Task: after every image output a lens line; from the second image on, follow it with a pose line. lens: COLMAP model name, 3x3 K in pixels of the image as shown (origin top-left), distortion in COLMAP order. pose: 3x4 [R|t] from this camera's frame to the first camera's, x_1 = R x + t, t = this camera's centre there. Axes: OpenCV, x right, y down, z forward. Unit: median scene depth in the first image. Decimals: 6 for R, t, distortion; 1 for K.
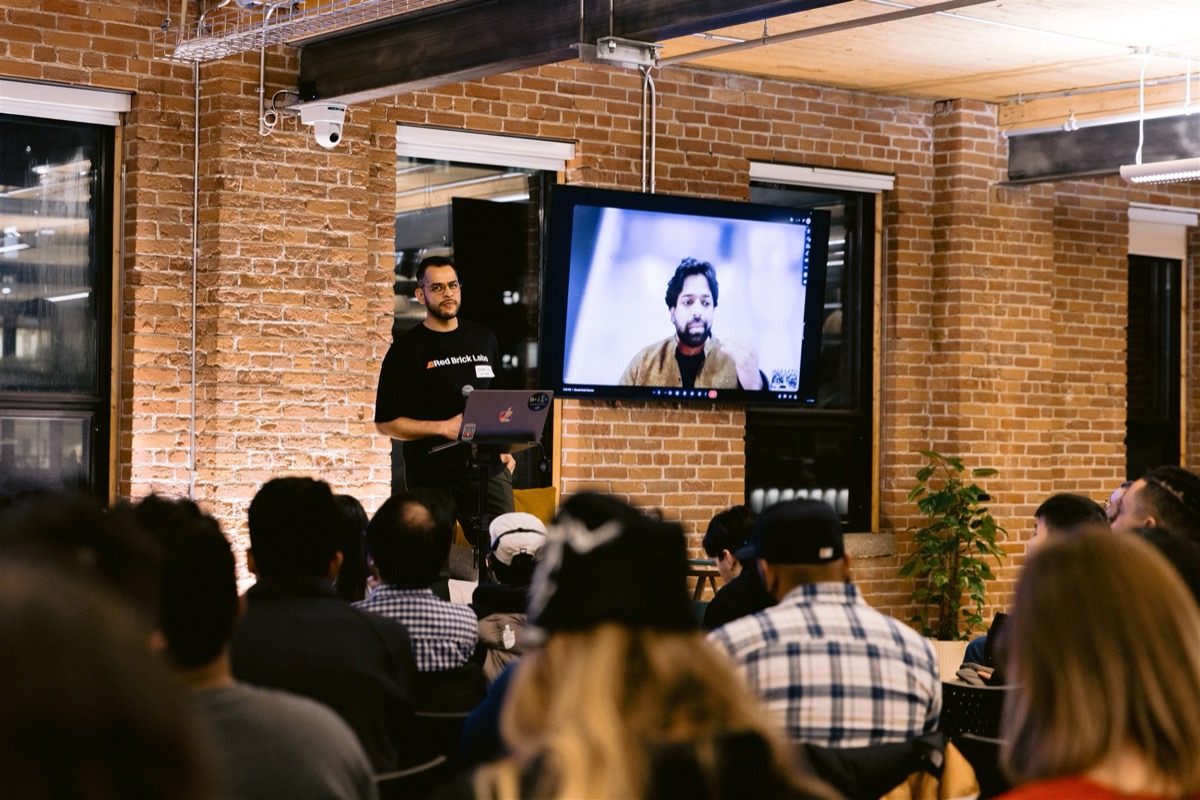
lens RADIAL K [[2326.3, 0, 573.5], [0, 2326.3, 410.1], [0, 0, 1]] dist [0.027648, 0.000000]
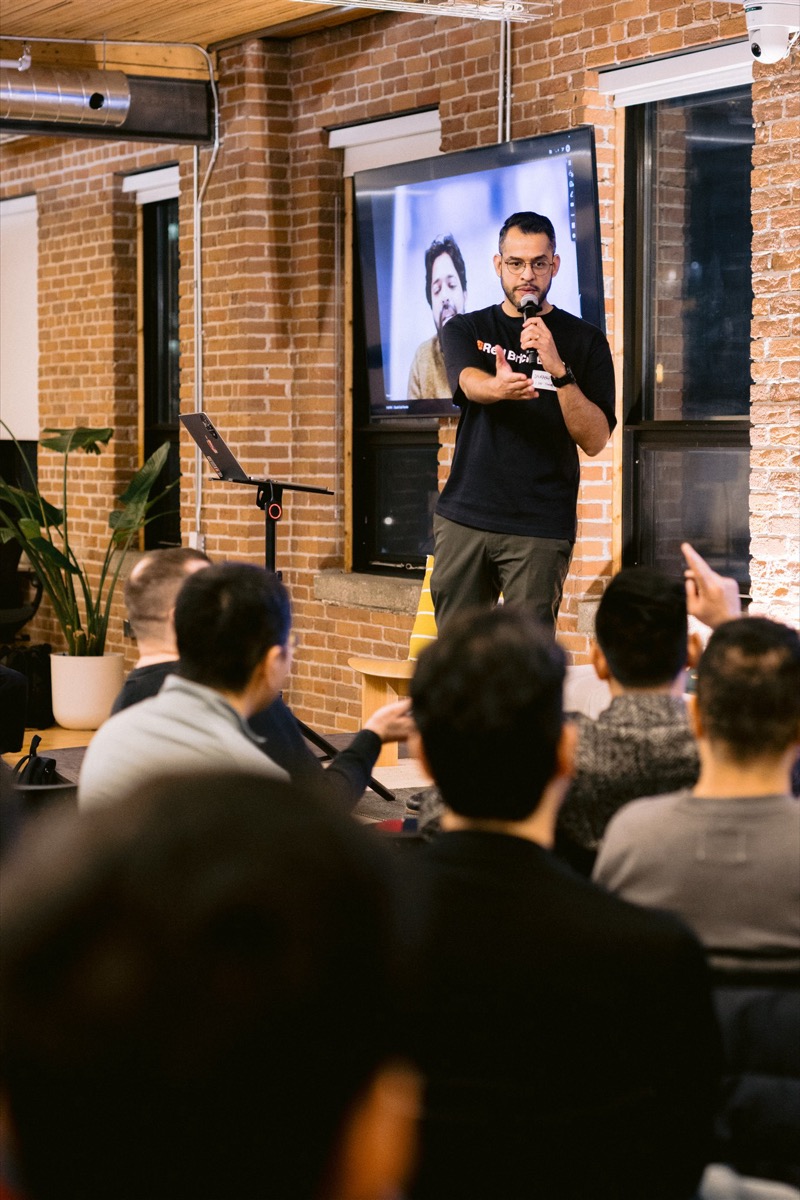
lens RADIAL K [[2661.7, 0, 374.2], [0, 2661.7, 593.4], [0, 0, 1]] dist [0.006019, 0.000000]
pose [[-0.158547, 0.040185, -0.986533, 0.699583], [0.011887, 0.999177, 0.038790, 0.014974], [0.987280, -0.005577, -0.158895, 0.980361]]
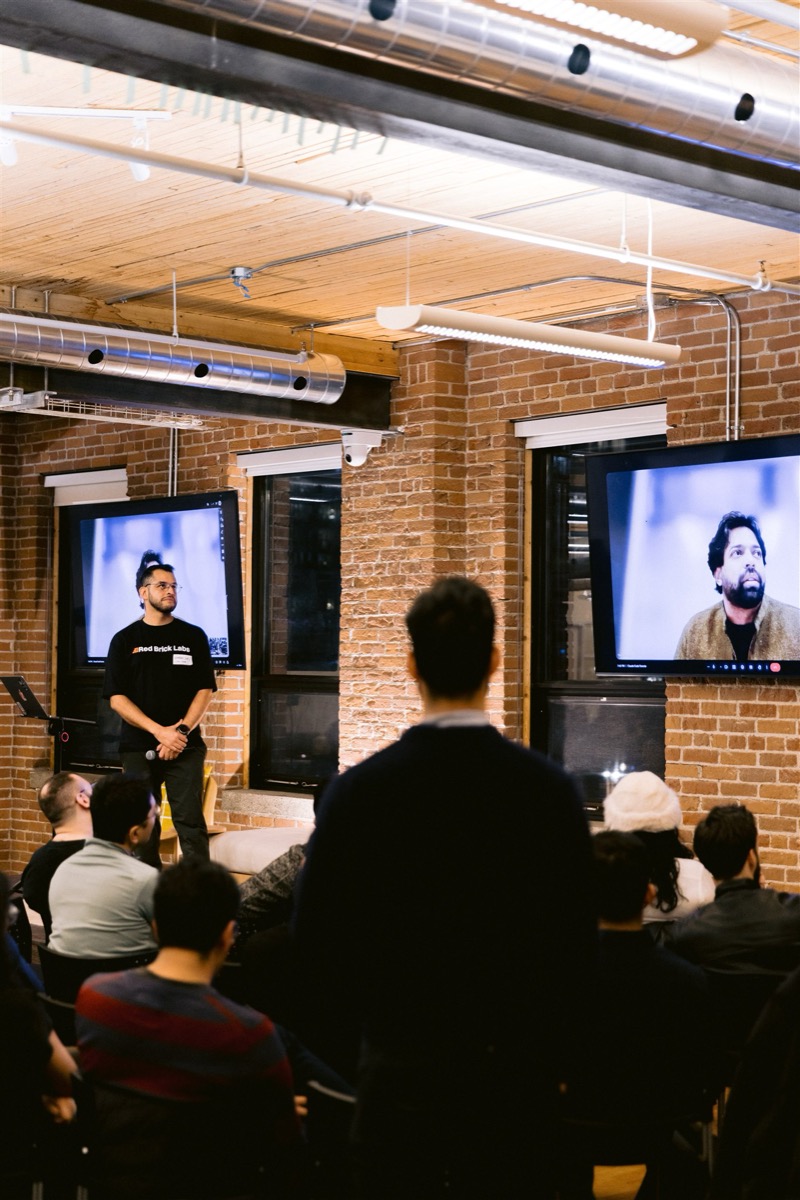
lens RADIAL K [[2067.5, 0, 403.0], [0, 2067.5, 601.6], [0, 0, 1]] dist [0.033730, 0.000000]
pose [[0.054657, -0.043131, -0.997573, 0.911797], [0.006358, 0.999061, -0.042847, 0.000717], [0.998485, -0.004001, 0.054880, 0.938382]]
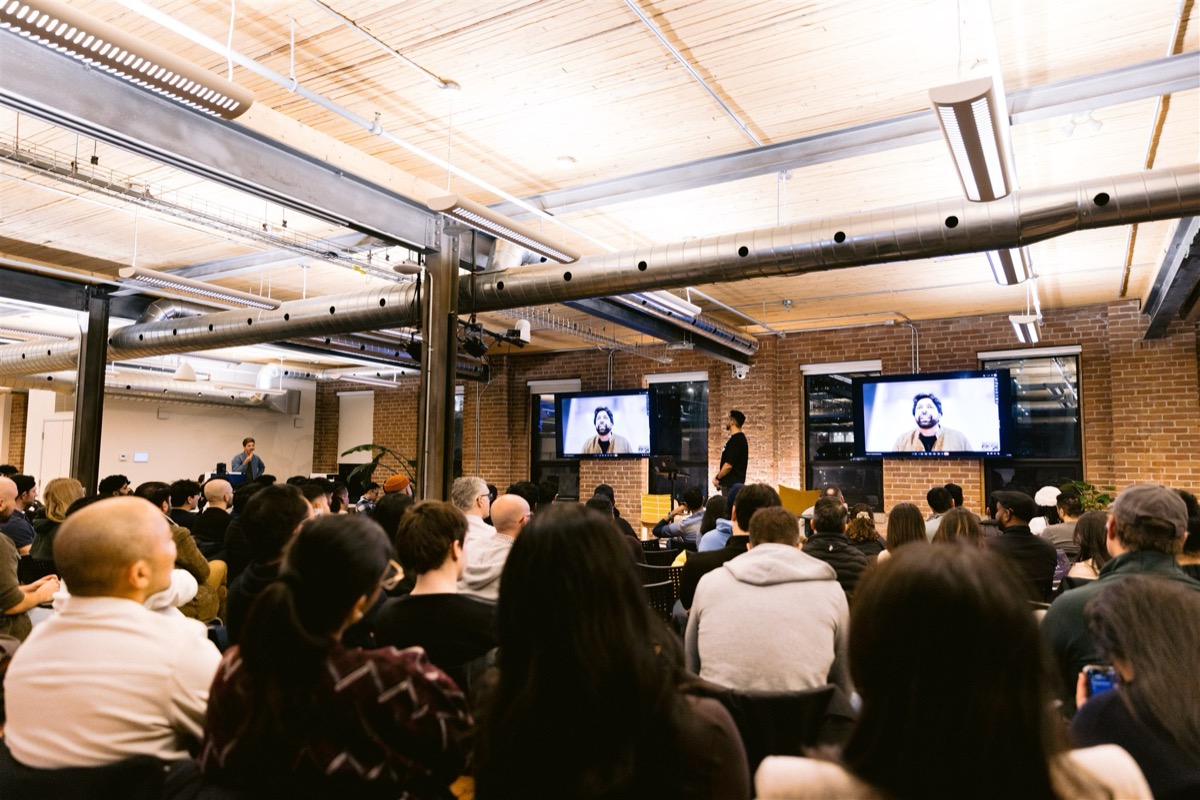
lens RADIAL K [[797.6, 0, 601.1], [0, 797.6, 408.3], [0, 0, 1]] dist [0.018178, 0.000817]
pose [[0.369224, -0.086769, -0.925281, 0.785520], [0.009903, 0.995943, -0.089444, 0.018935], [0.929288, 0.023862, 0.368585, 0.421175]]
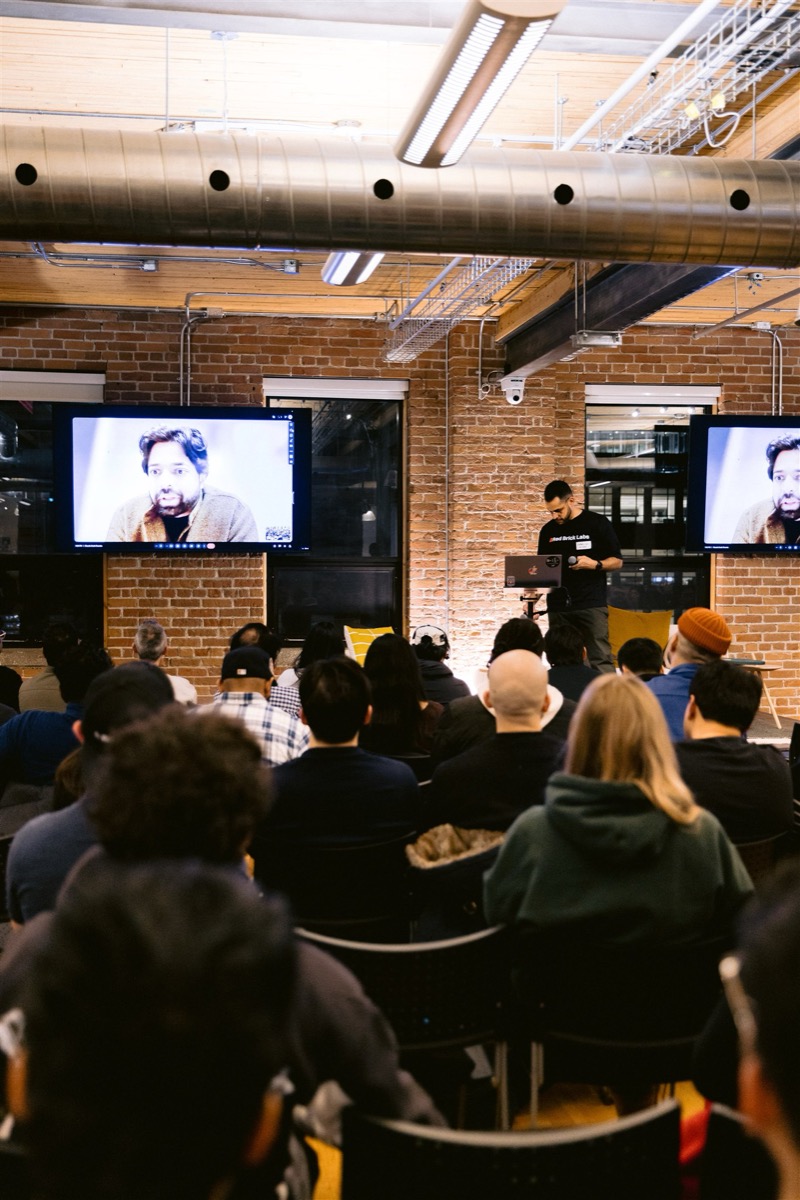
lens RADIAL K [[1462.9, 0, 402.3], [0, 1462.9, 611.3], [0, 0, 1]] dist [0.033641, 0.000000]
pose [[0.877194, 0.003909, -0.480120, 0.311770], [0.017707, 0.999023, 0.040486, -0.010101], [0.479809, -0.044015, 0.876268, 0.050101]]
